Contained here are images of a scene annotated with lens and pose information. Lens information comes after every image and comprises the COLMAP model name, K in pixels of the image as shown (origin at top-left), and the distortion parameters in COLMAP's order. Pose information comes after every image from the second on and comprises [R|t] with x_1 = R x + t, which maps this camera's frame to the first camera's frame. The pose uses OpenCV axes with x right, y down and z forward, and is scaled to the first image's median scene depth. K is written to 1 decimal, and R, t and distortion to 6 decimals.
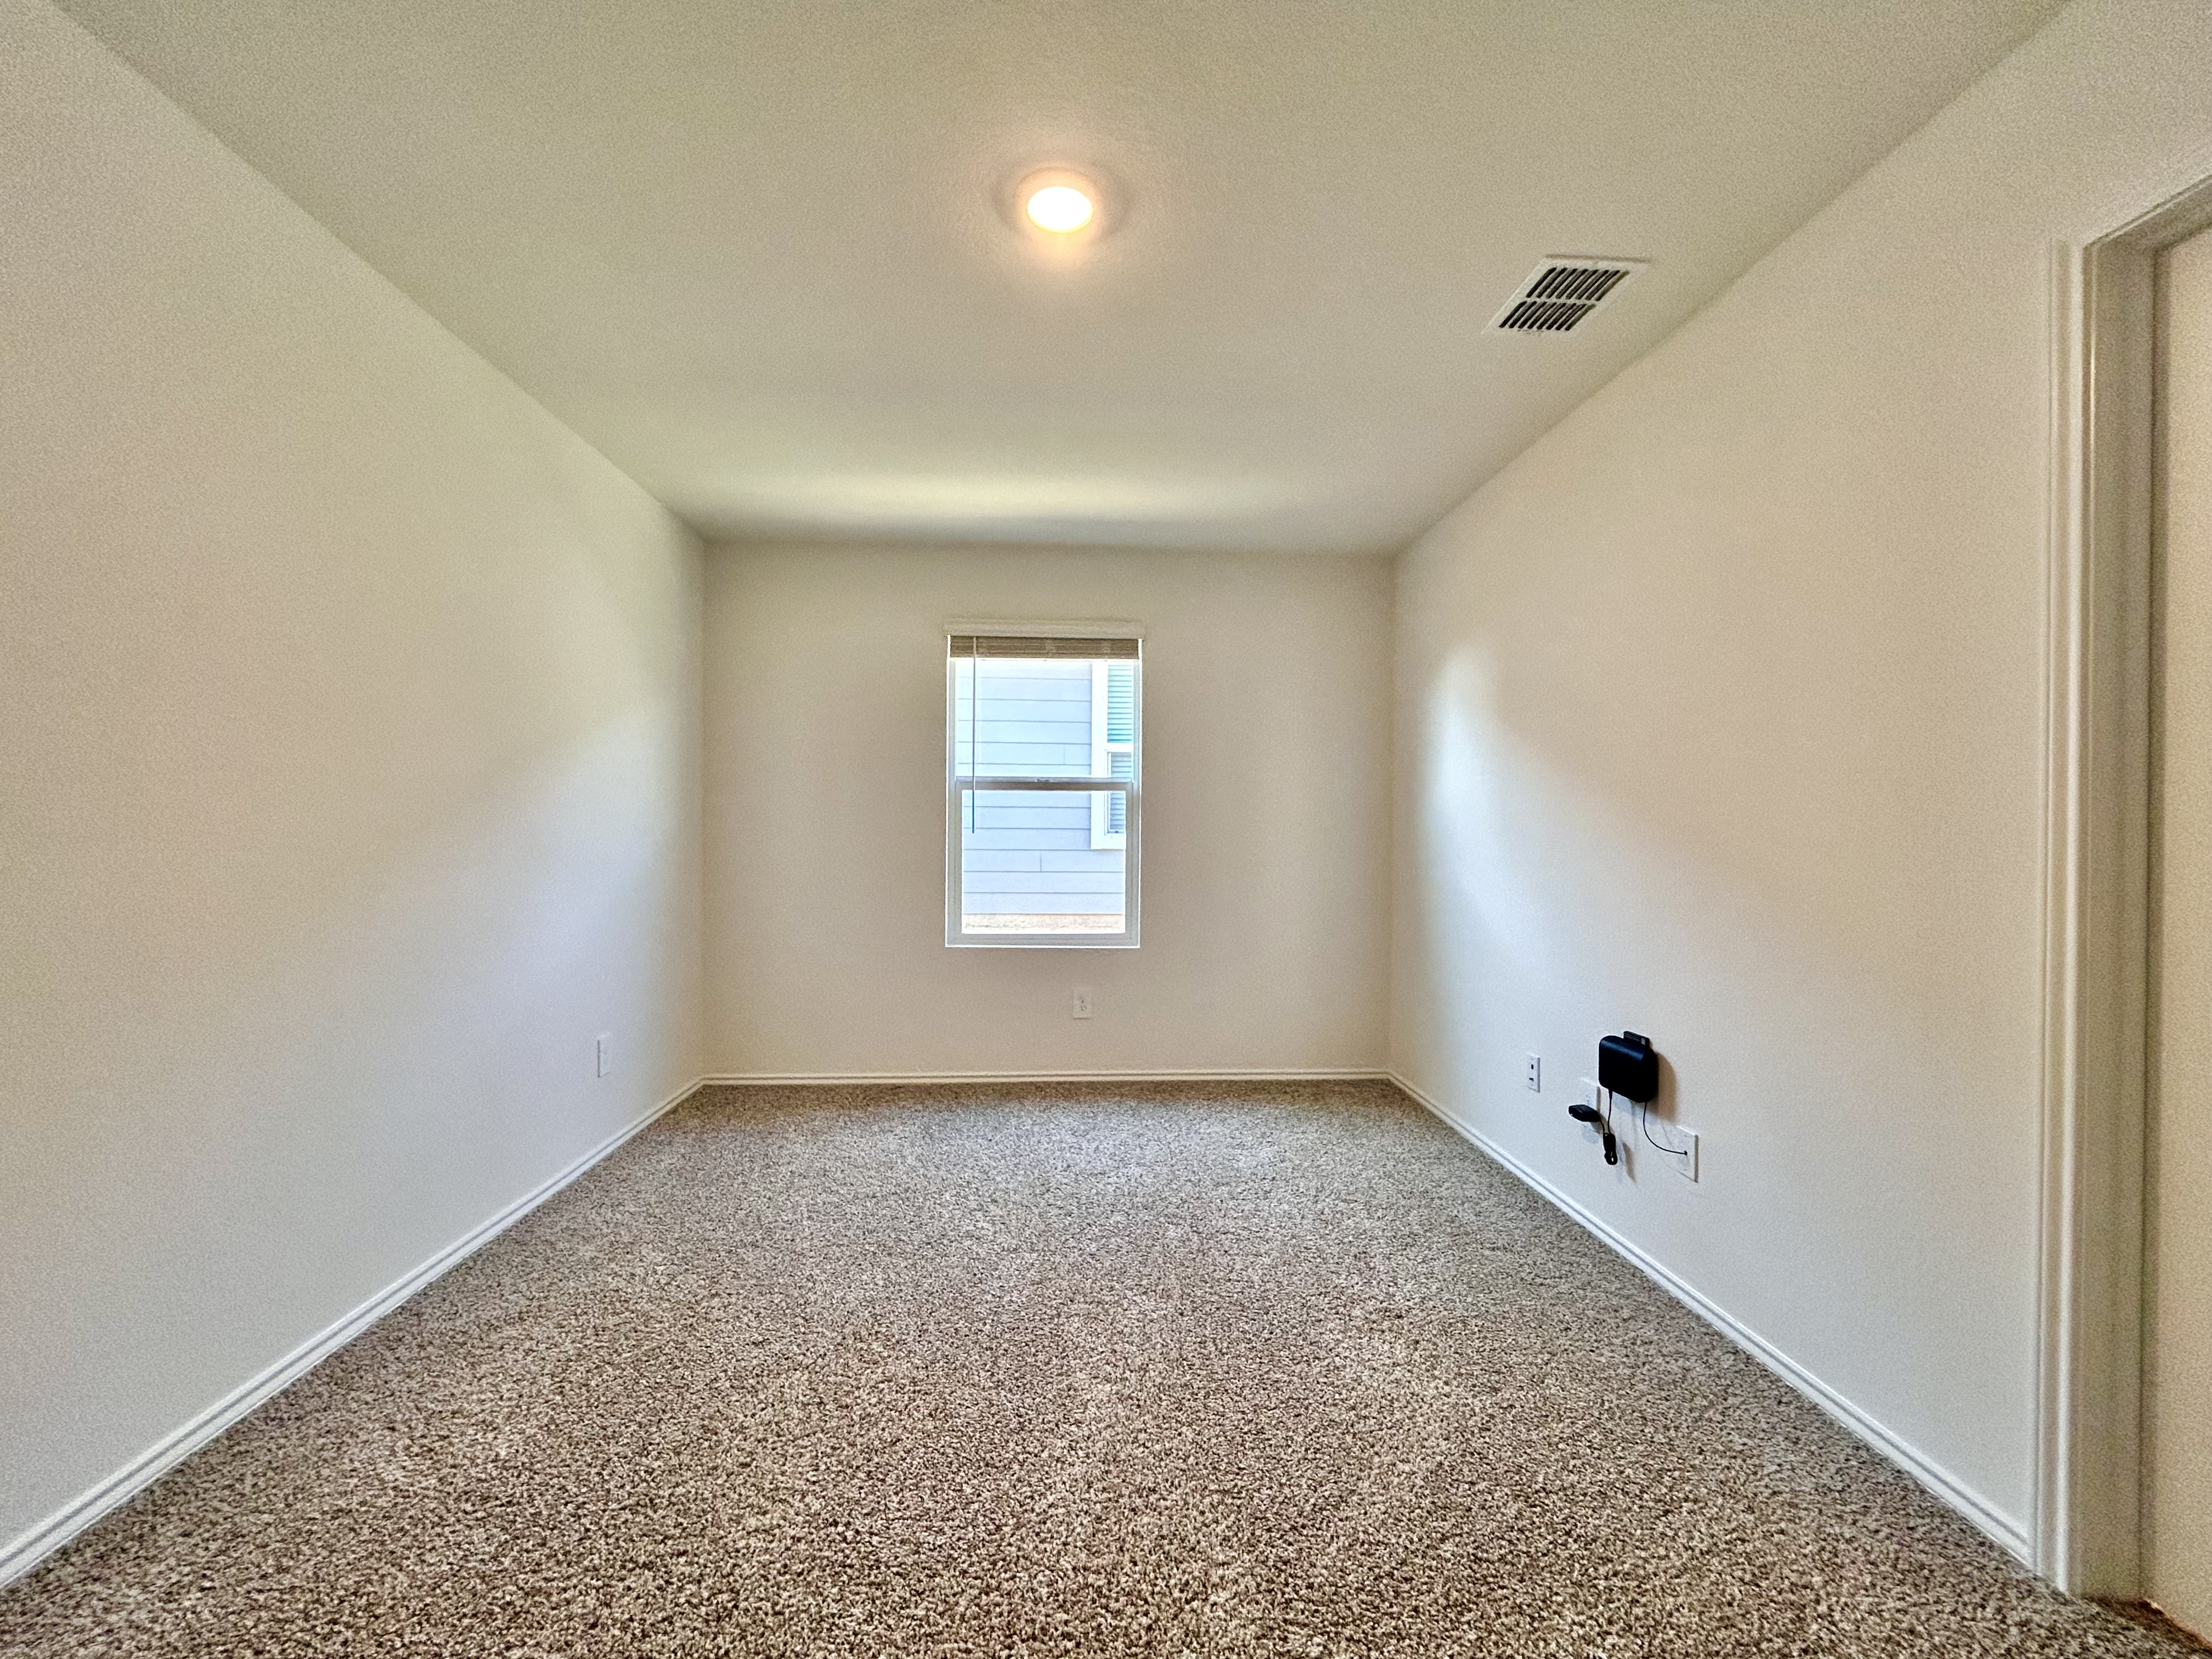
lens RADIAL K [[892.7, 0, 1124.0], [0, 892.7, 831.7], [0, 0, 1]] dist [-0.004385, 0.002123]
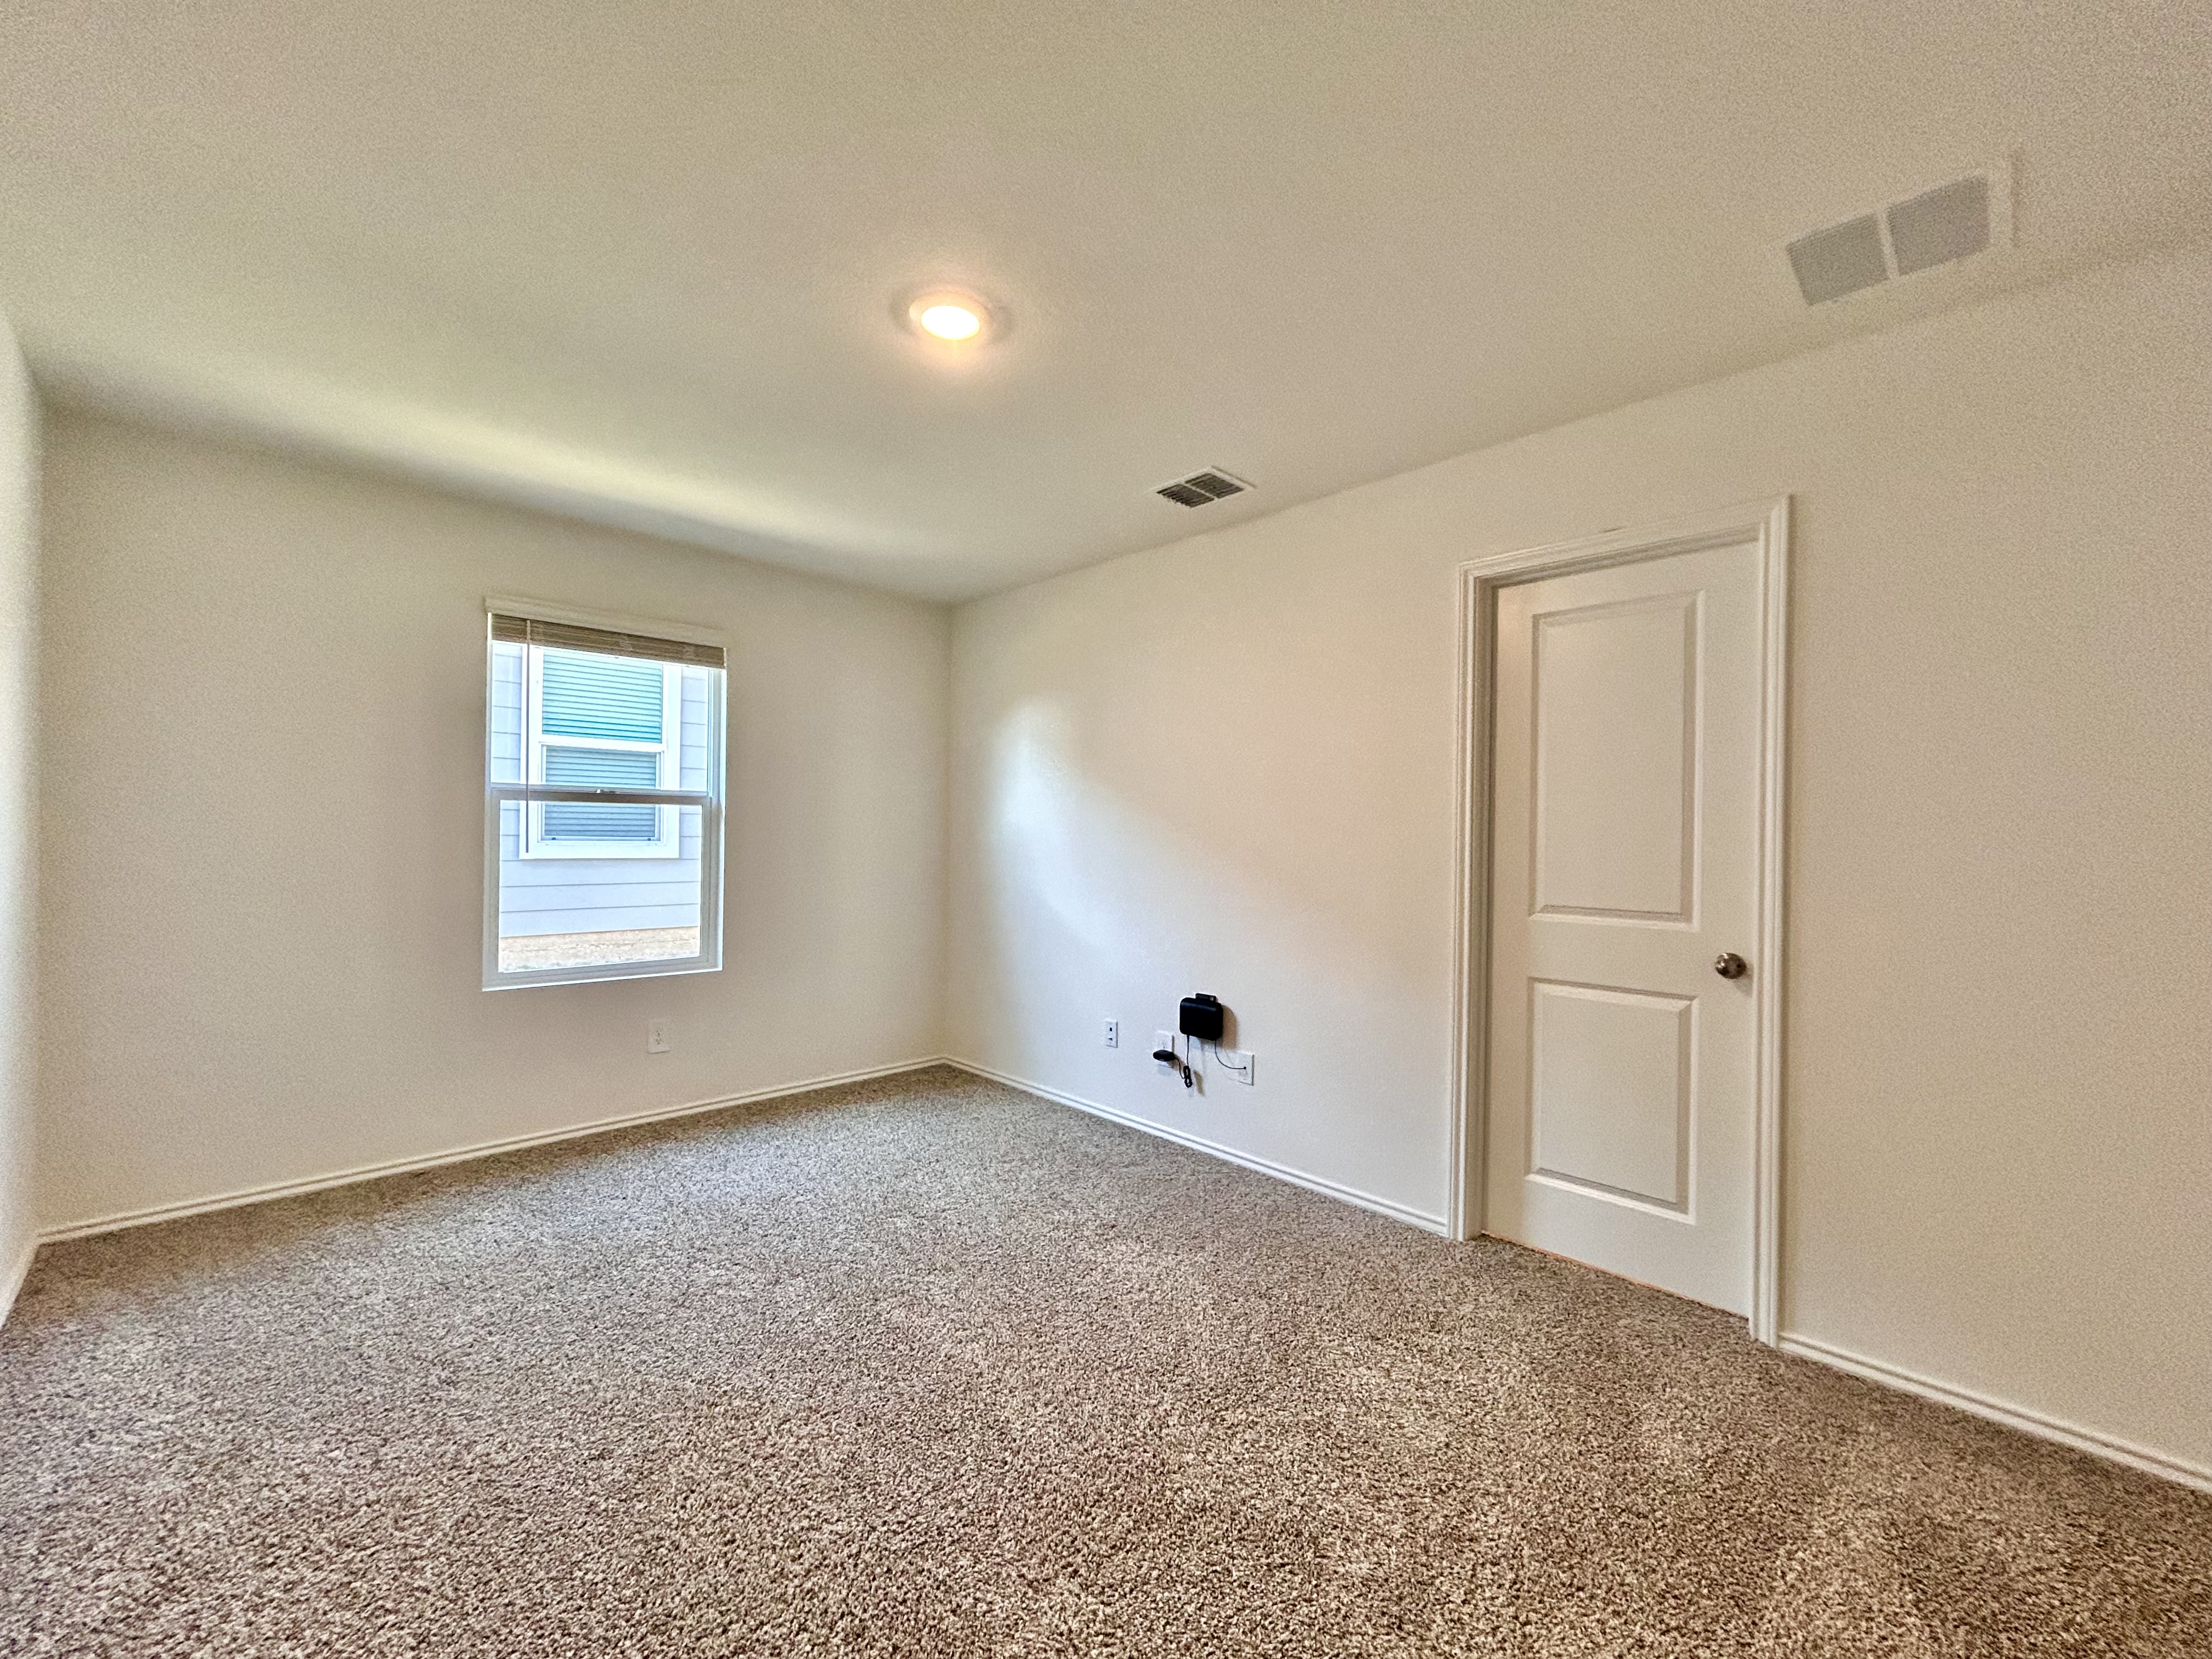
lens RADIAL K [[892.7, 0, 1106.4], [0, 892.7, 827.1], [0, 0, 1]] dist [-0.004385, 0.002123]
pose [[0.754186, 0.008512, 0.656605, -0.354145], [-0.009441, 0.999953, -0.002119, -0.029454], [-0.656593, -0.004601, 0.754231, 0.004394]]
